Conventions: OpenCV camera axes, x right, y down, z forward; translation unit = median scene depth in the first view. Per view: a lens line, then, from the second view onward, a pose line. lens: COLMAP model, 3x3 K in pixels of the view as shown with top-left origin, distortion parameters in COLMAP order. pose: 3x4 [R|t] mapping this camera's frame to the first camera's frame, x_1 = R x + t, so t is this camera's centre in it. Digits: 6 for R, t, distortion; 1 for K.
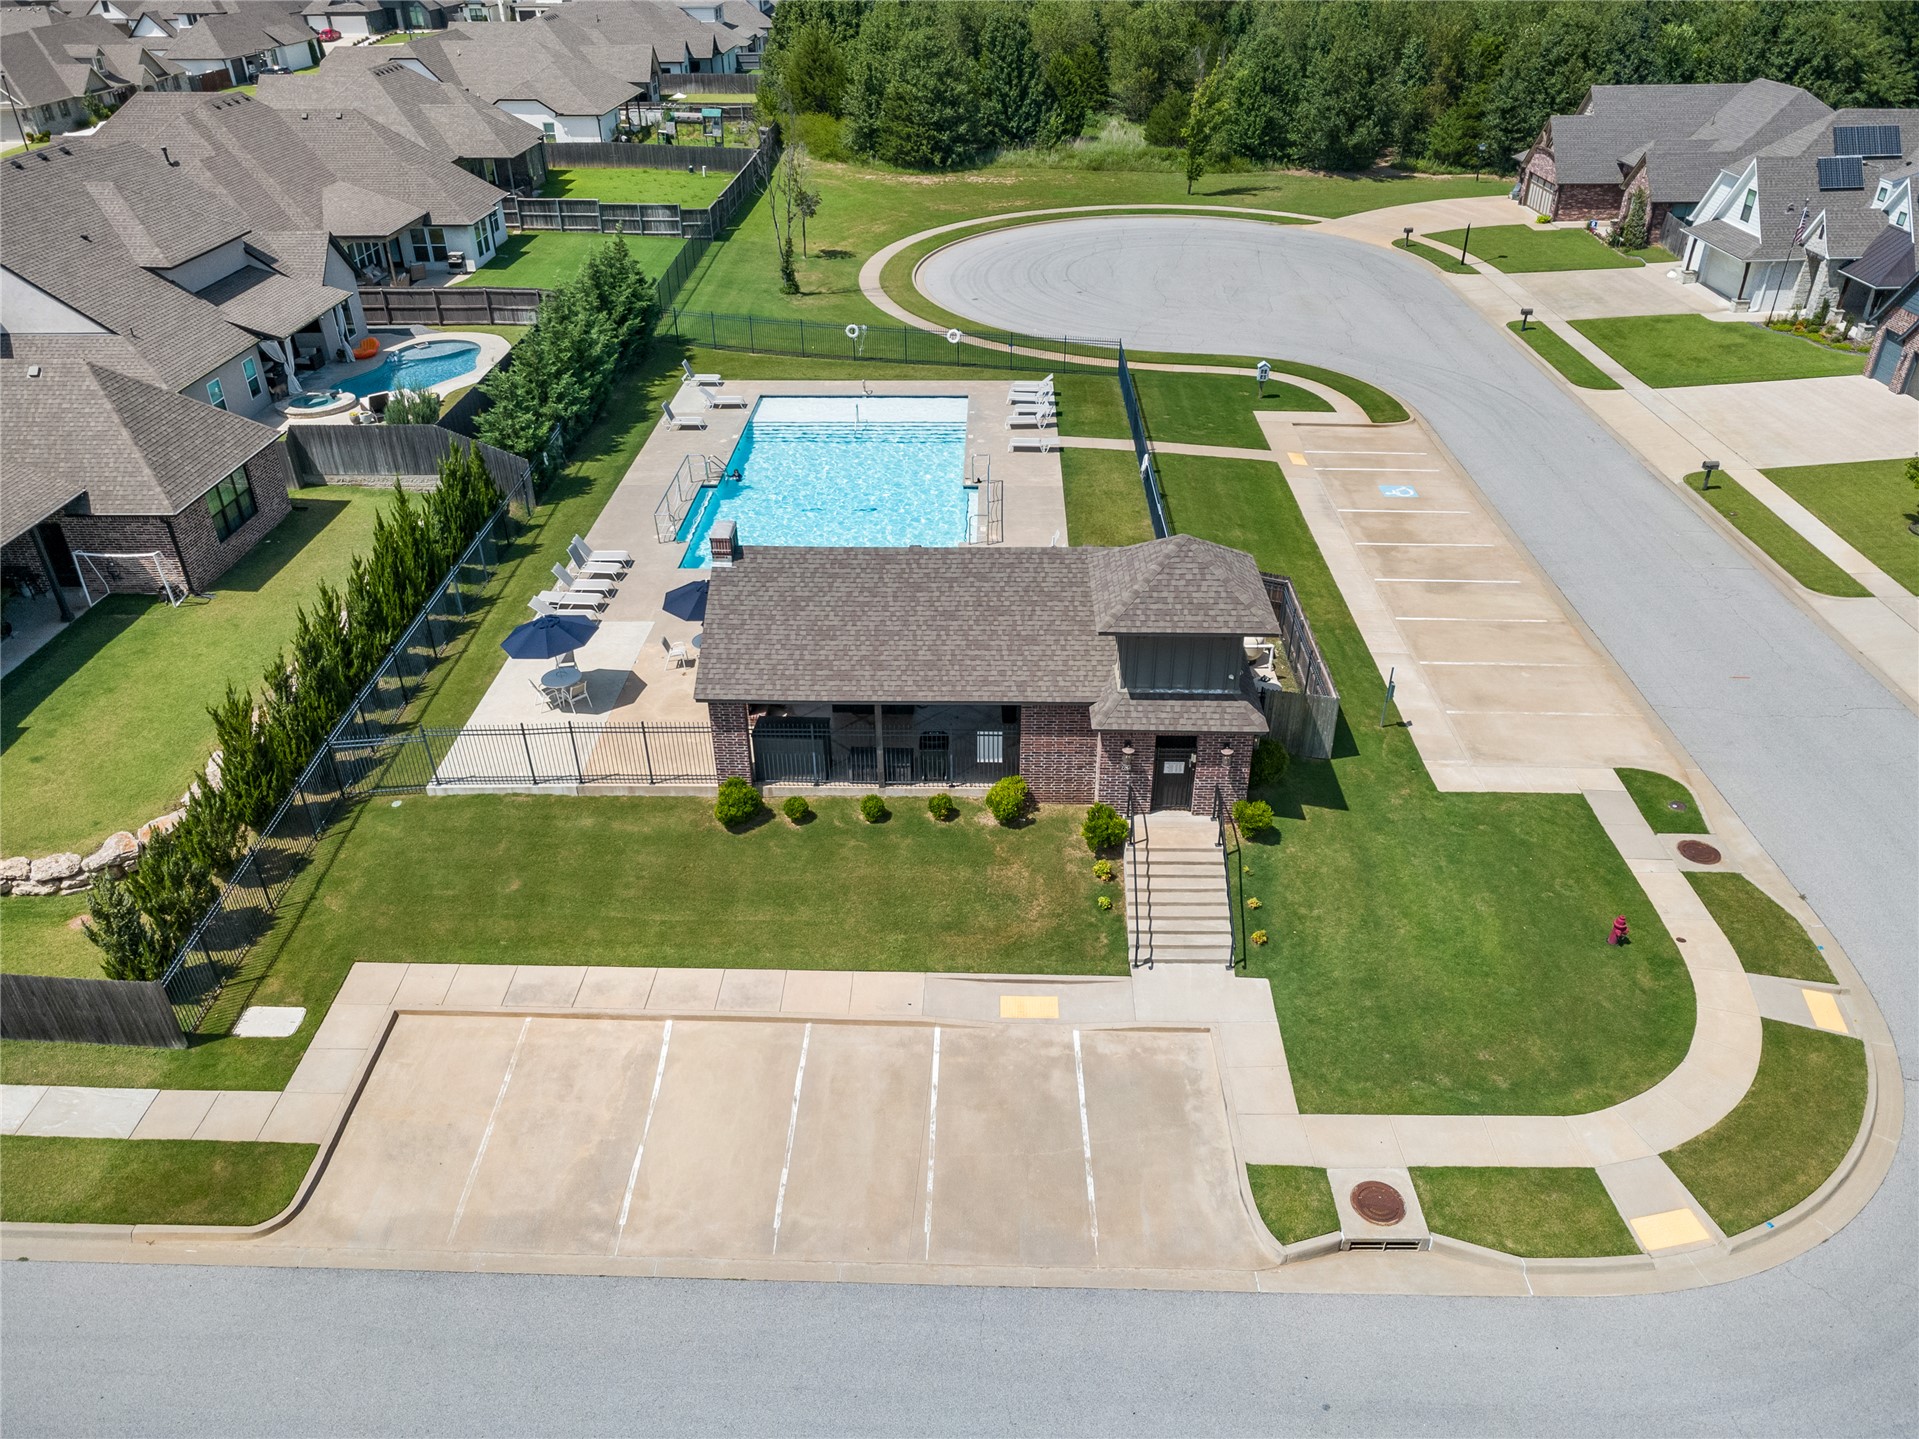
lens RADIAL K [[1396.2, 0, 959.5], [0, 1396.2, 719.5], [0, 0, 1]] dist [0.003425, 0.001006]
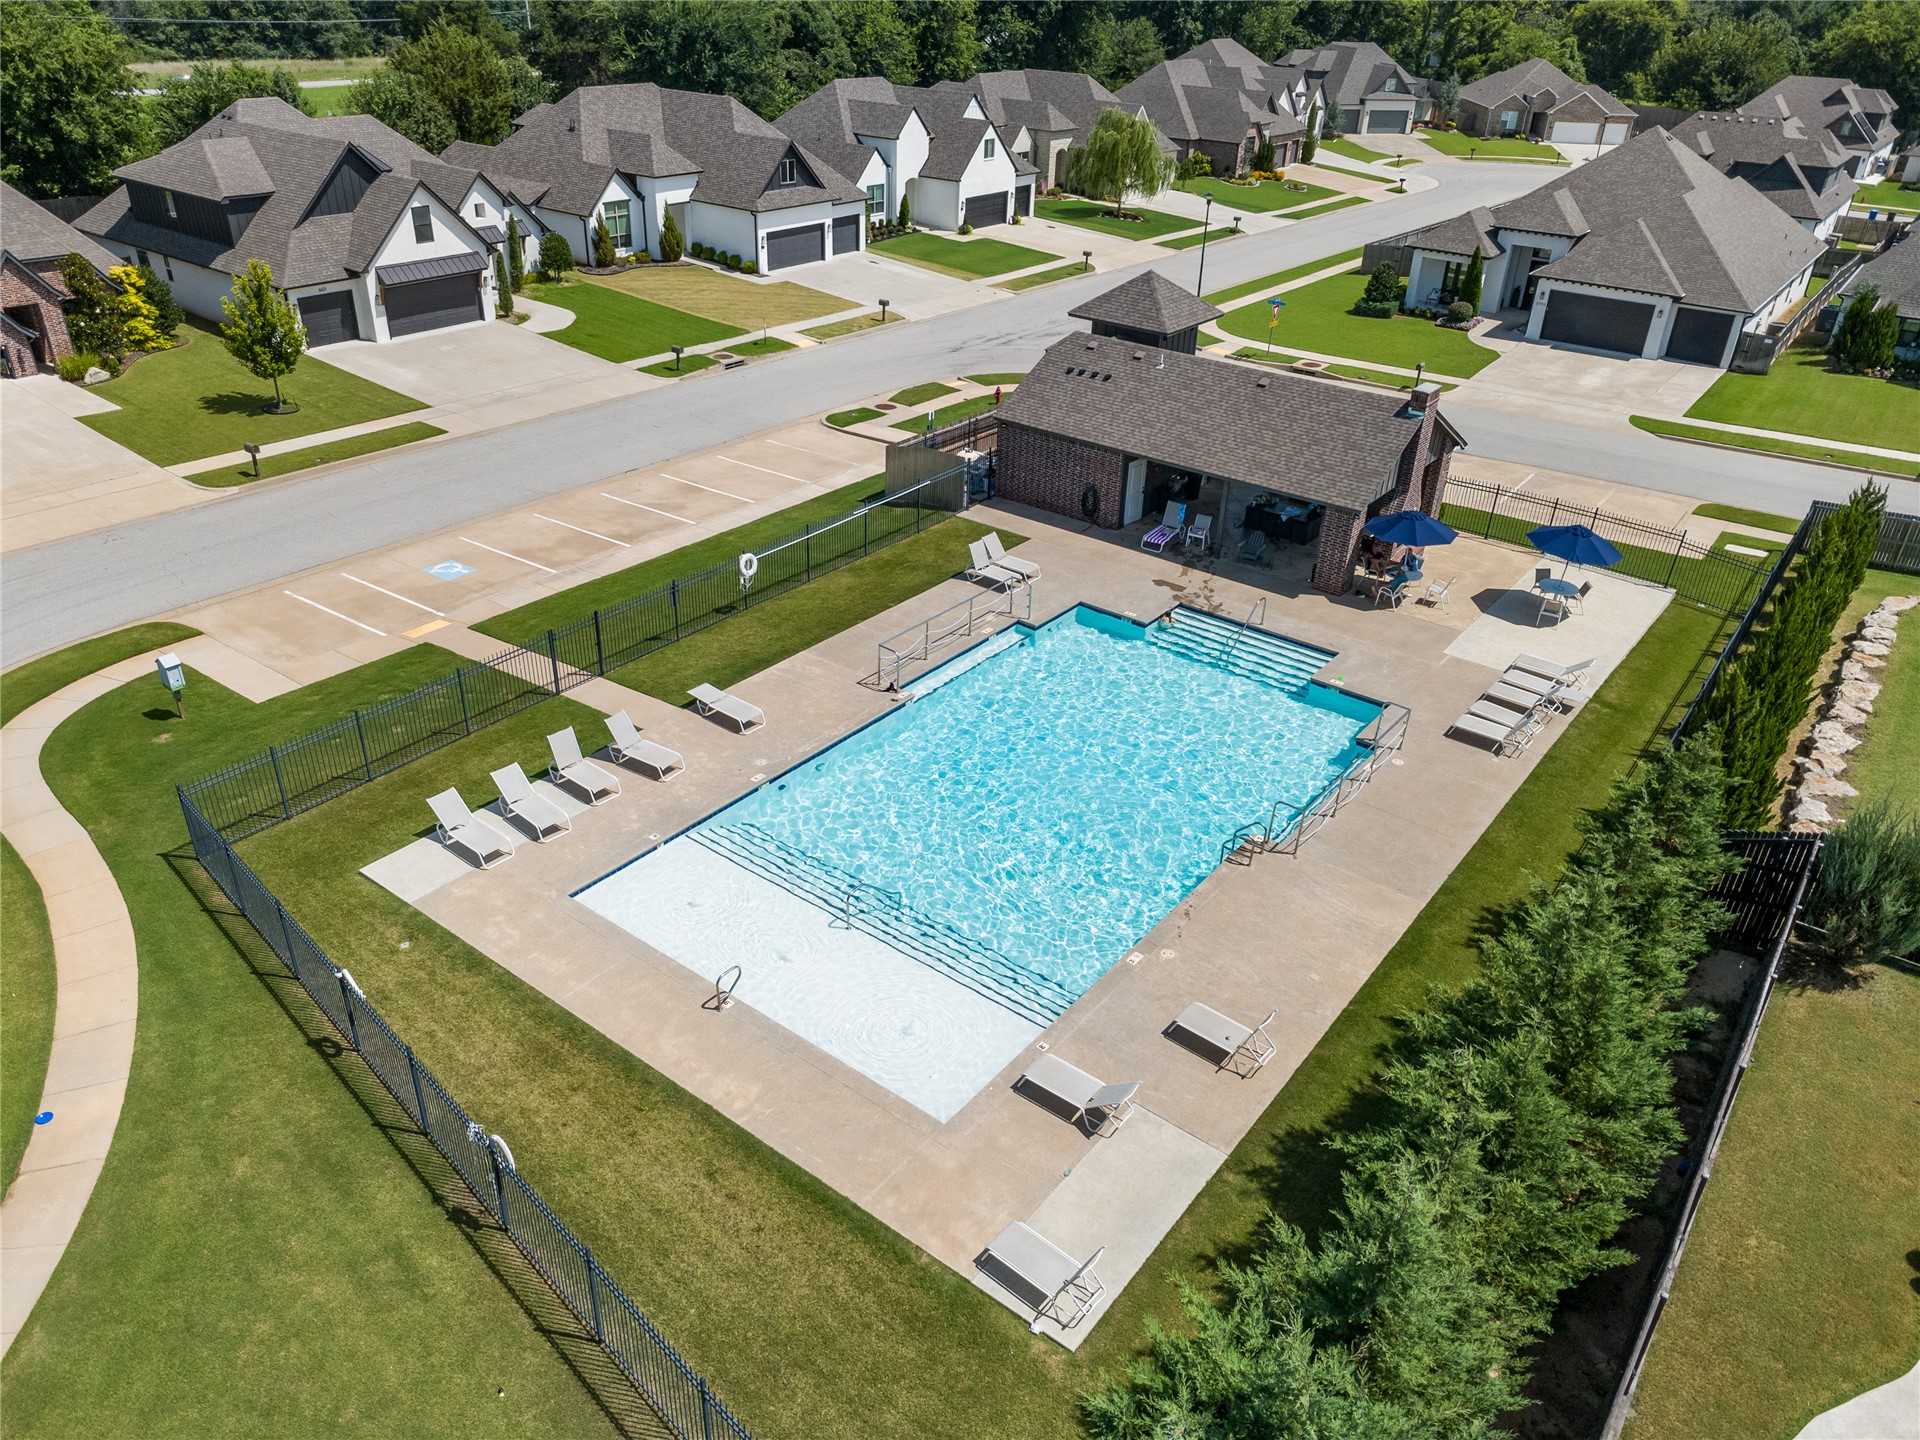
lens RADIAL K [[1396.9, 0, 960.0], [0, 1396.9, 720.0], [0, 0, 1]] dist [0.003425, 0.001006]
pose [[-0.815042, -0.295169, 0.498580, -0.340397], [0.277481, 0.556561, 0.783099, -0.658989], [-0.508637, 0.776605, -0.371717, 1.223645]]
